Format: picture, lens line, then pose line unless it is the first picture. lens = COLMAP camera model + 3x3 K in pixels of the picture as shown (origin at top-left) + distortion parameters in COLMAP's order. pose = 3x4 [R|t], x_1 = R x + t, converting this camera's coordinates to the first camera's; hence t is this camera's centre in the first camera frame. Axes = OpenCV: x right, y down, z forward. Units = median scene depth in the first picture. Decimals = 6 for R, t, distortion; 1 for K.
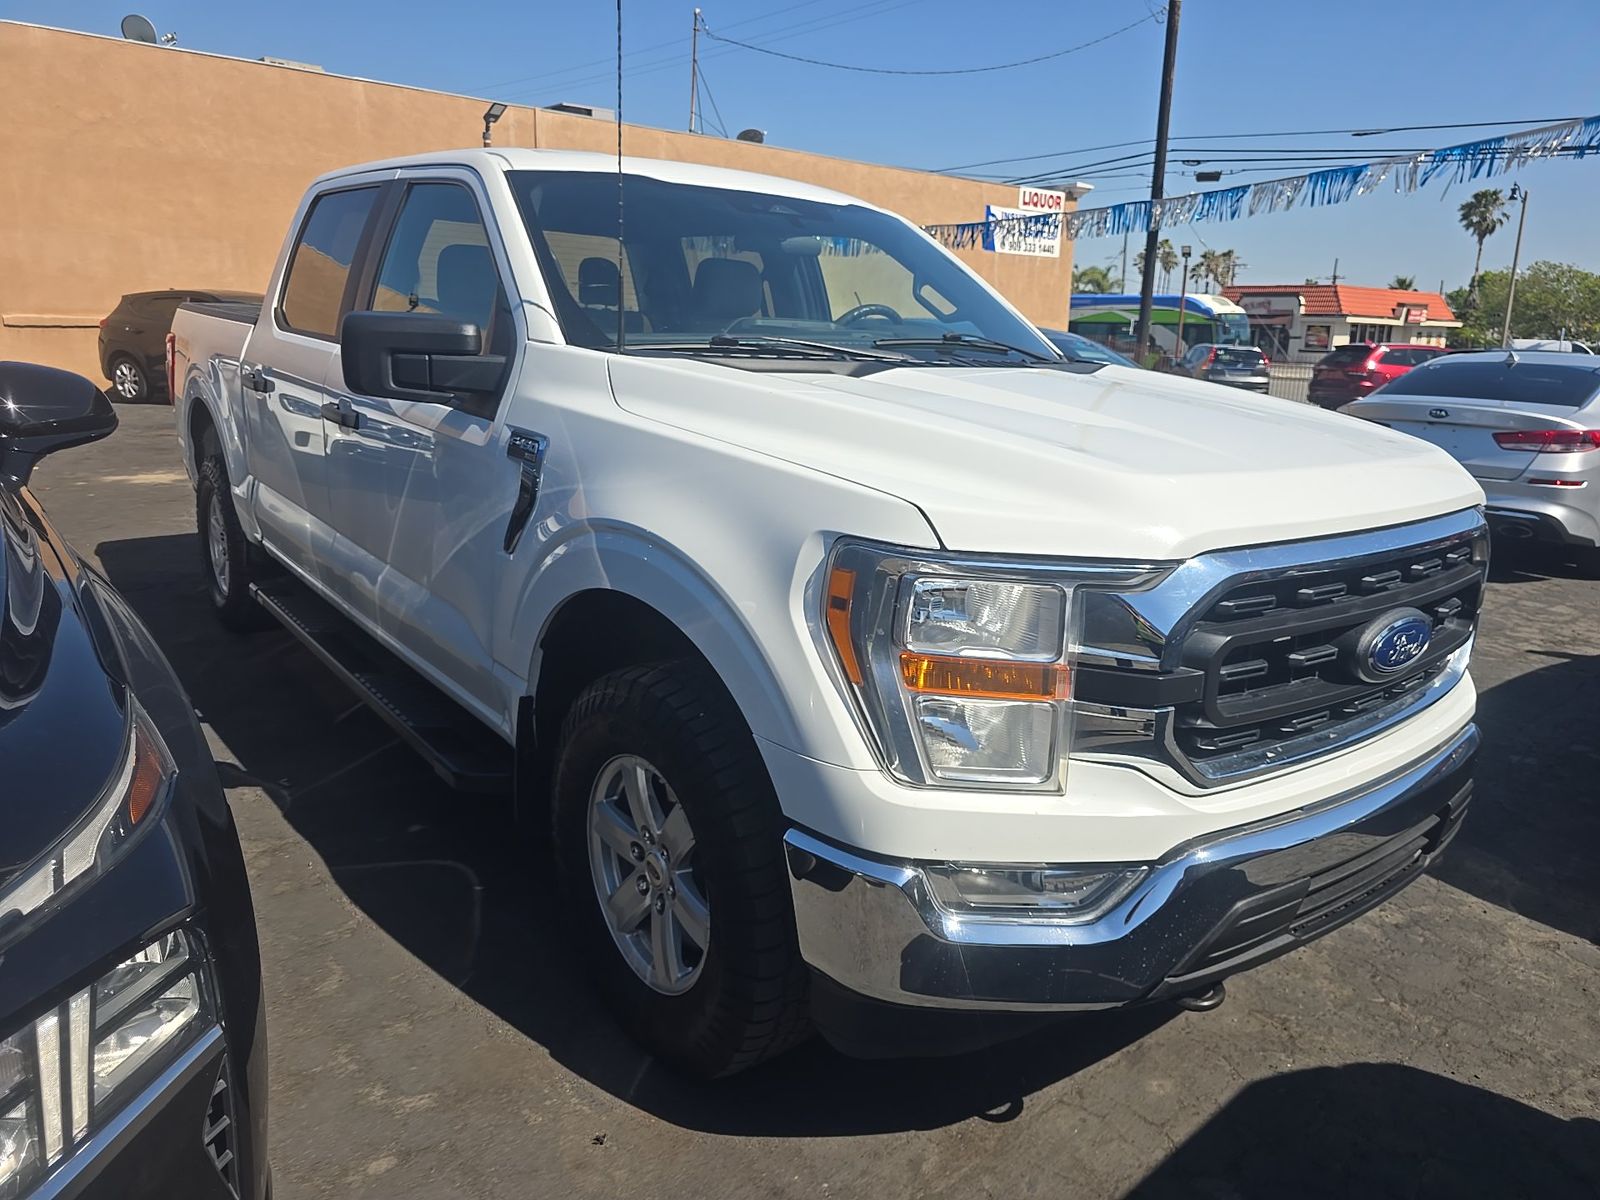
lens RADIAL K [[1093.6, 0, 805.5], [0, 1093.6, 595.9], [0, 0, 1]] dist [0.040530, -0.036832]
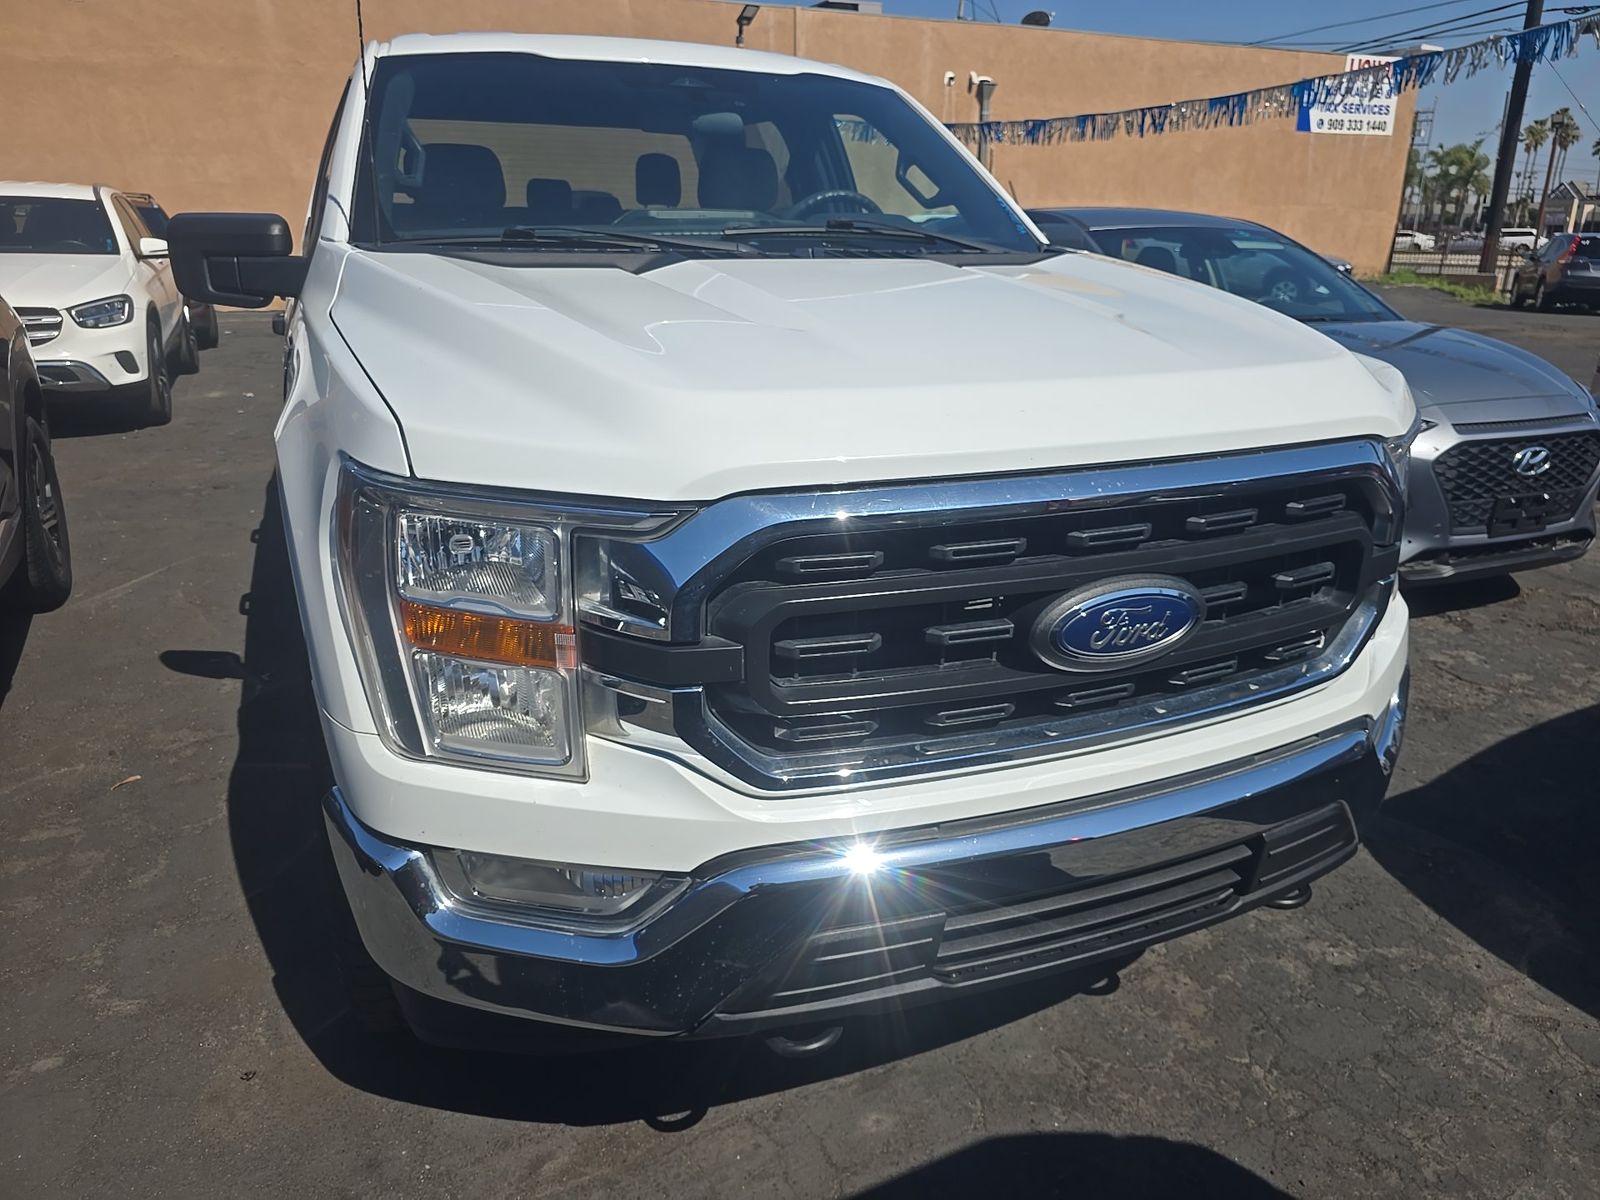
lens RADIAL K [[1097.2, 0, 798.1], [0, 1097.2, 598.1], [0, 0, 1]] dist [0.011985, -0.007732]
pose [[0.962928, 0.058684, -0.263300, 0.403263], [-0.037146, 0.995598, 0.086047, -0.022099], [0.267191, -0.073077, 0.960869, 0.178185]]
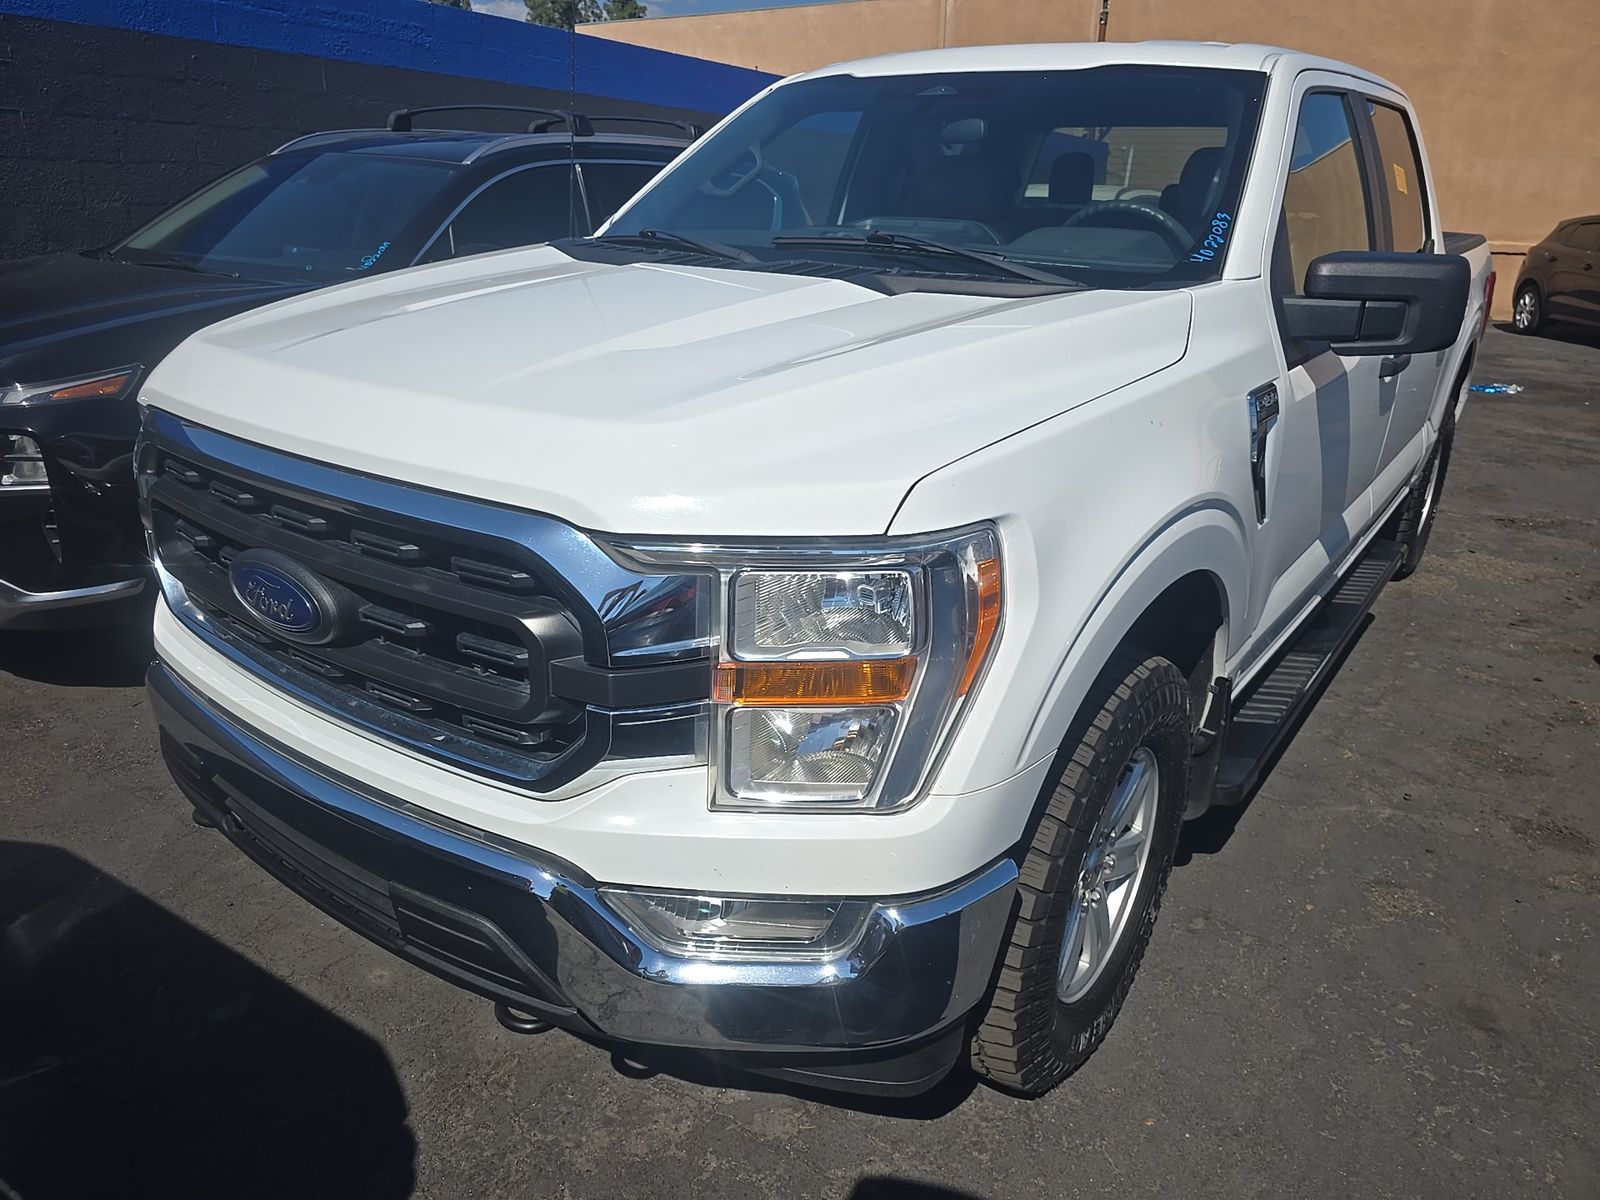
lens RADIAL K [[1093.6, 0, 805.5], [0, 1093.6, 595.9], [0, 0, 1]] dist [0.040530, -0.036832]
pose [[0.256563, 0.294952, -0.920423, 1.095624], [-0.243046, 0.941387, 0.233922, -0.192259], [0.935470, 0.163690, 0.313212, 0.867608]]
